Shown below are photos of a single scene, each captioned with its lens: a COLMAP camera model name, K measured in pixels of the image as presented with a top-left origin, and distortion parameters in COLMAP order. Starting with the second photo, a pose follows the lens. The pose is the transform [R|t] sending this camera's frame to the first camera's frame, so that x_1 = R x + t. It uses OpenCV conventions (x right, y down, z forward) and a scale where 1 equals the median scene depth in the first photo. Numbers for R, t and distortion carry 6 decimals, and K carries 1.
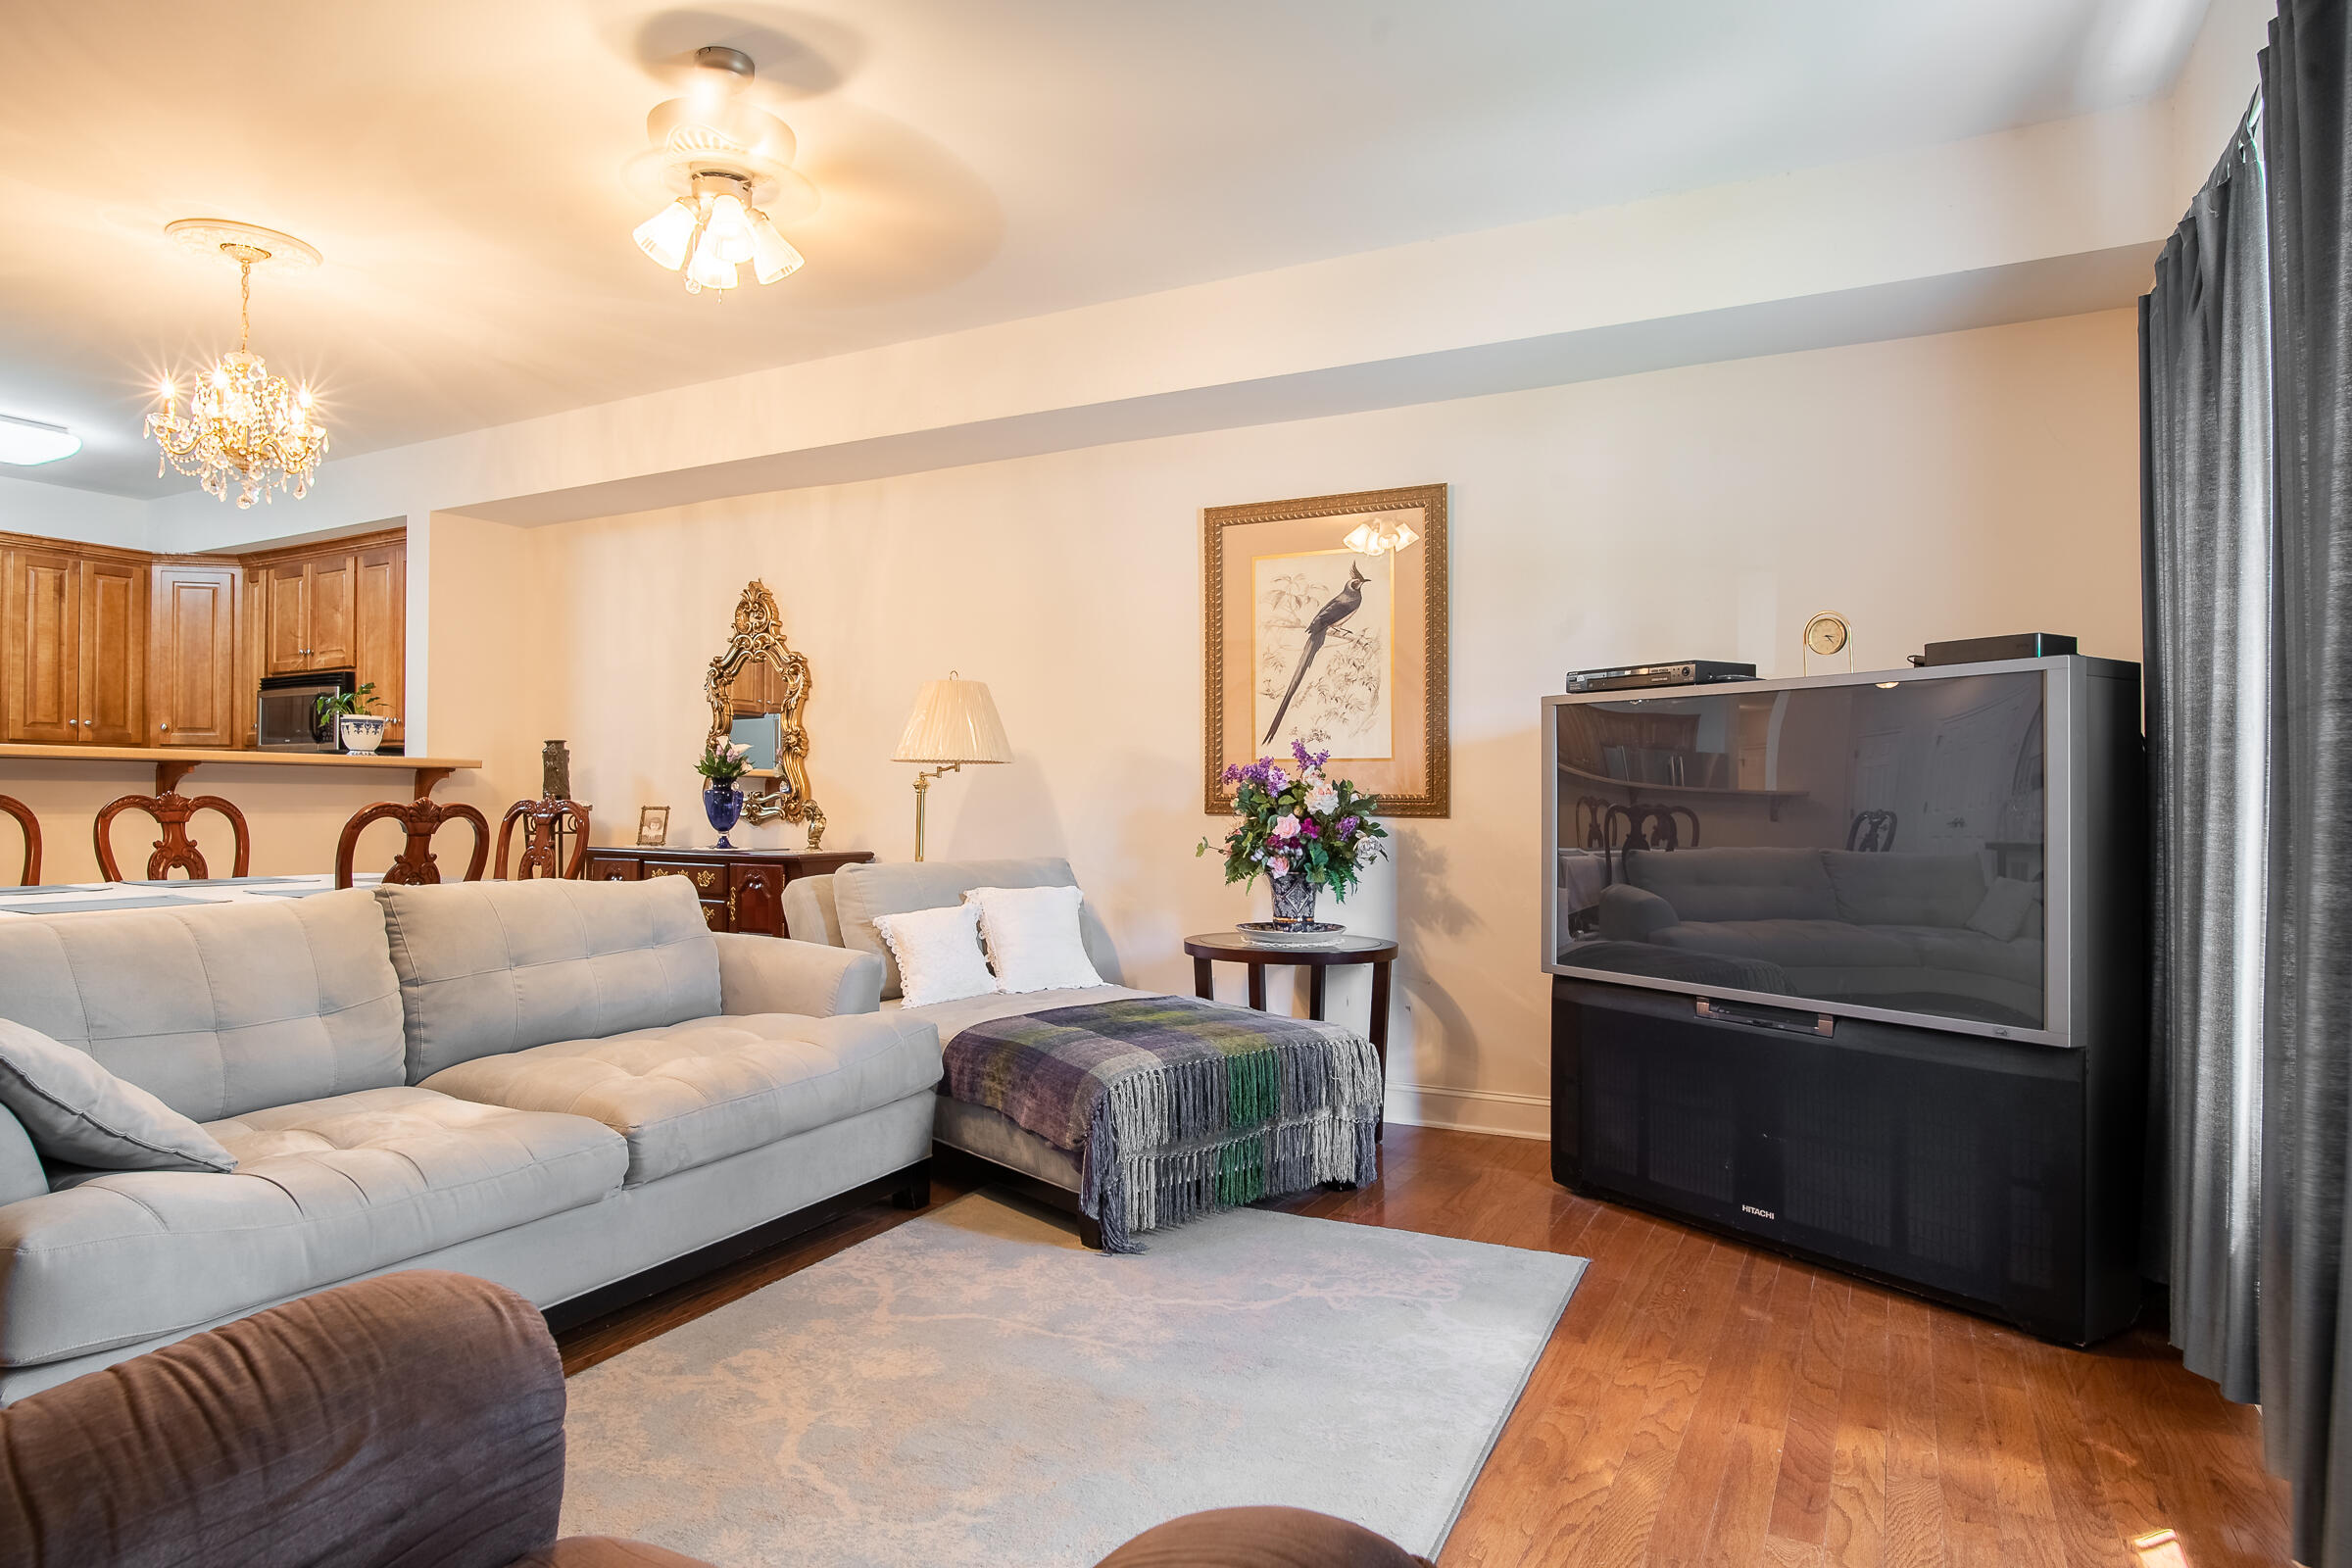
lens RADIAL K [[1365.9, 0, 1182.4], [0, 1365.9, 783.8], [0, 0, 1]] dist [-0.041262, 0.017062]
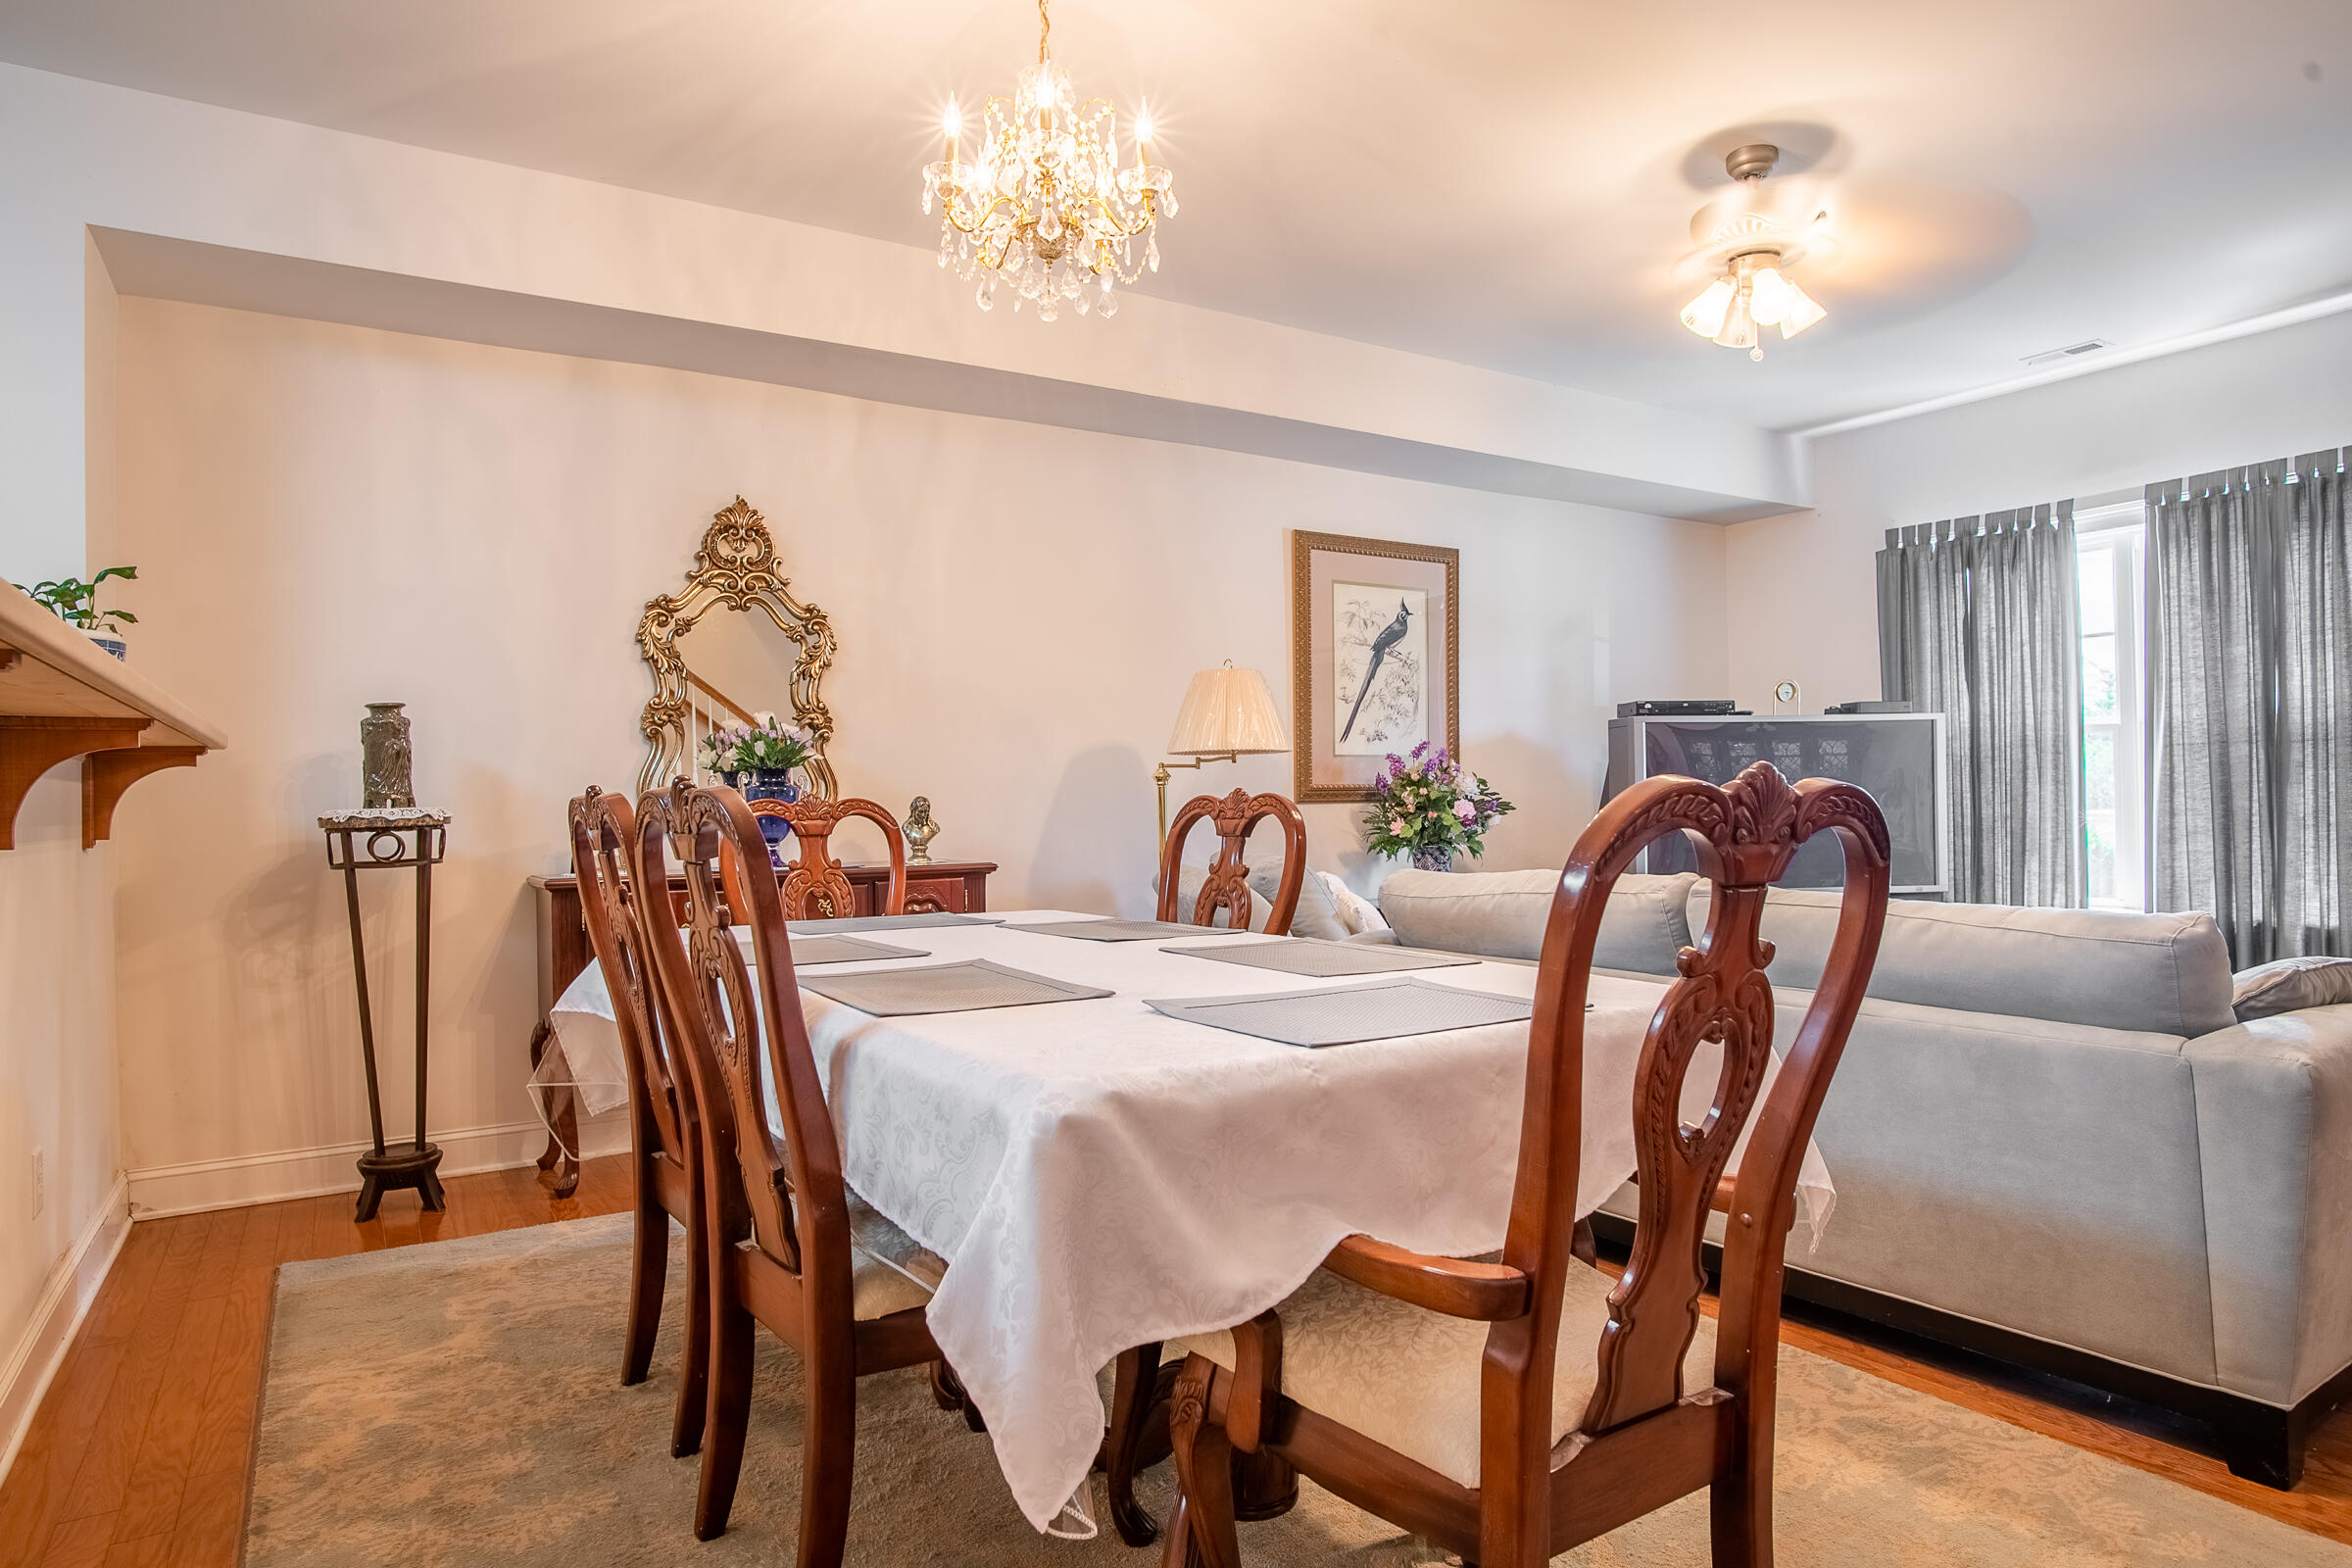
lens RADIAL K [[1365.9, 0, 1182.4], [0, 1365.9, 783.8], [0, 0, 1]] dist [-0.041262, 0.017062]
pose [[0.496300, -0.003262, 0.868145, -1.004016], [0.006323, 0.999980, 0.000143, 0.005700], [-0.868128, 0.005419, 0.496311, 0.528422]]
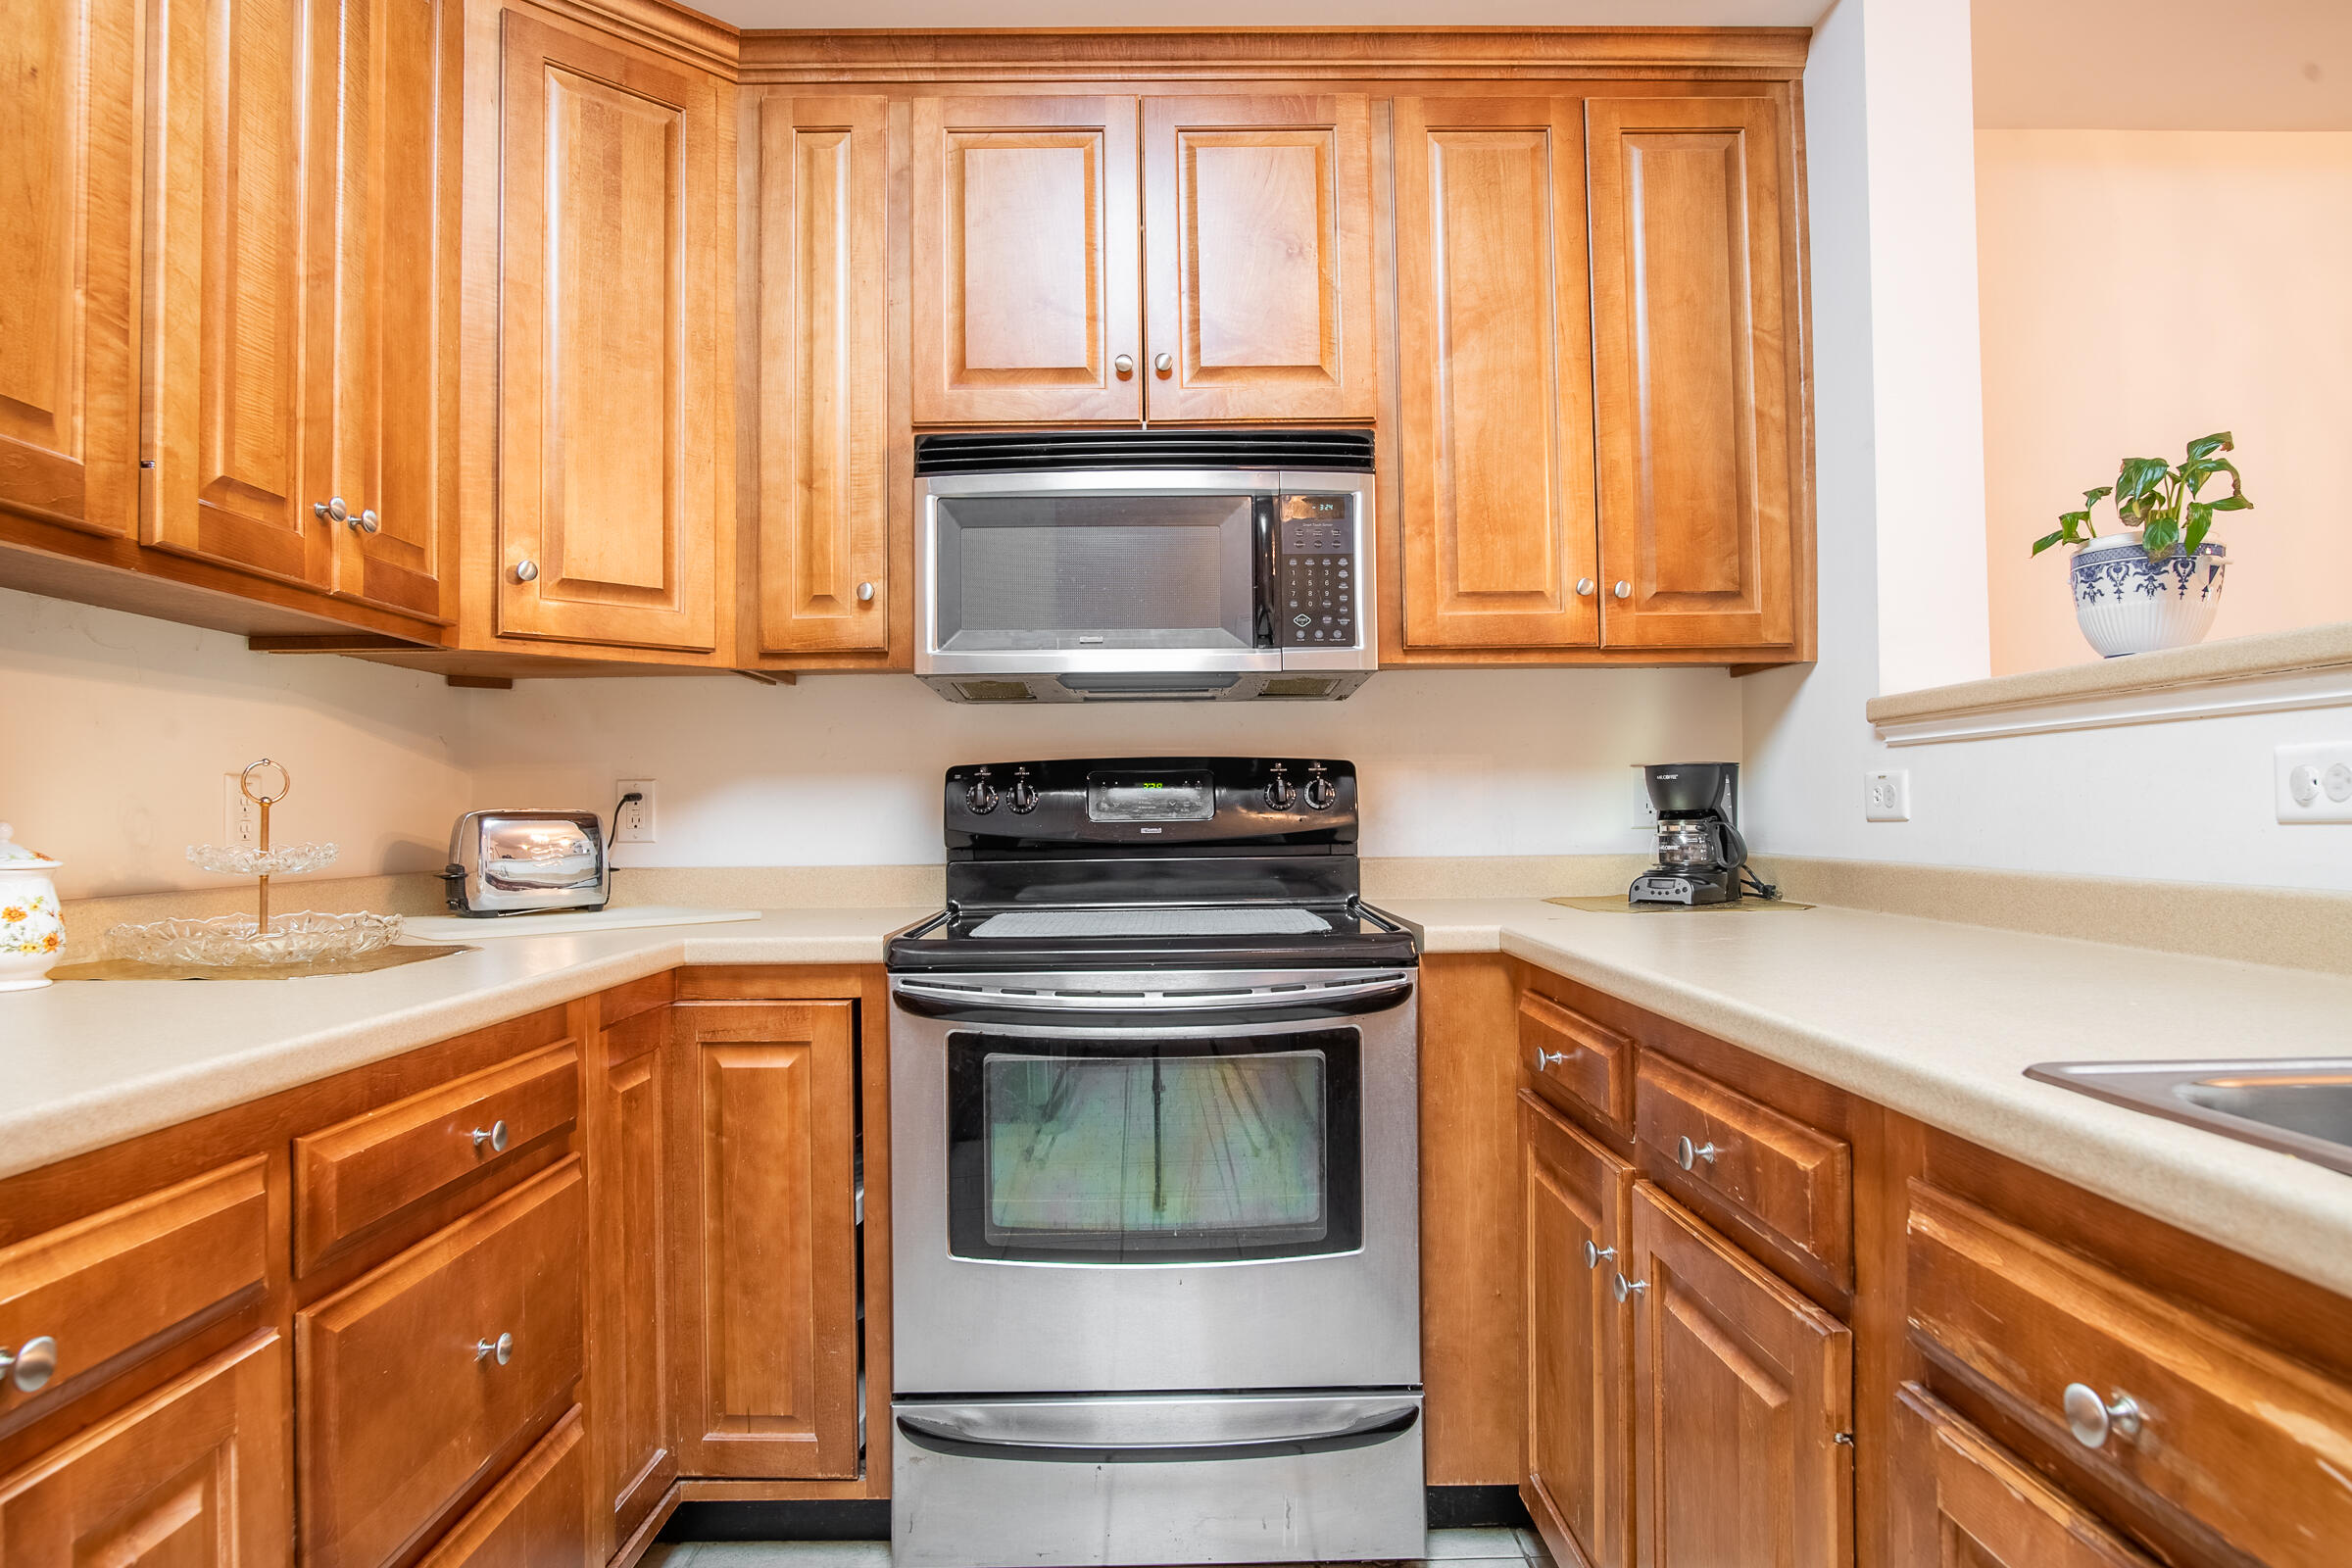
lens RADIAL K [[1365.9, 0, 1182.4], [0, 1365.9, 783.8], [0, 0, 1]] dist [-0.041262, 0.017062]
pose [[0.874312, -0.000811, 0.485363, -1.148111], [0.006487, 0.999929, -0.010015, 0.005775], [-0.485320, 0.011905, 0.874255, 1.030892]]
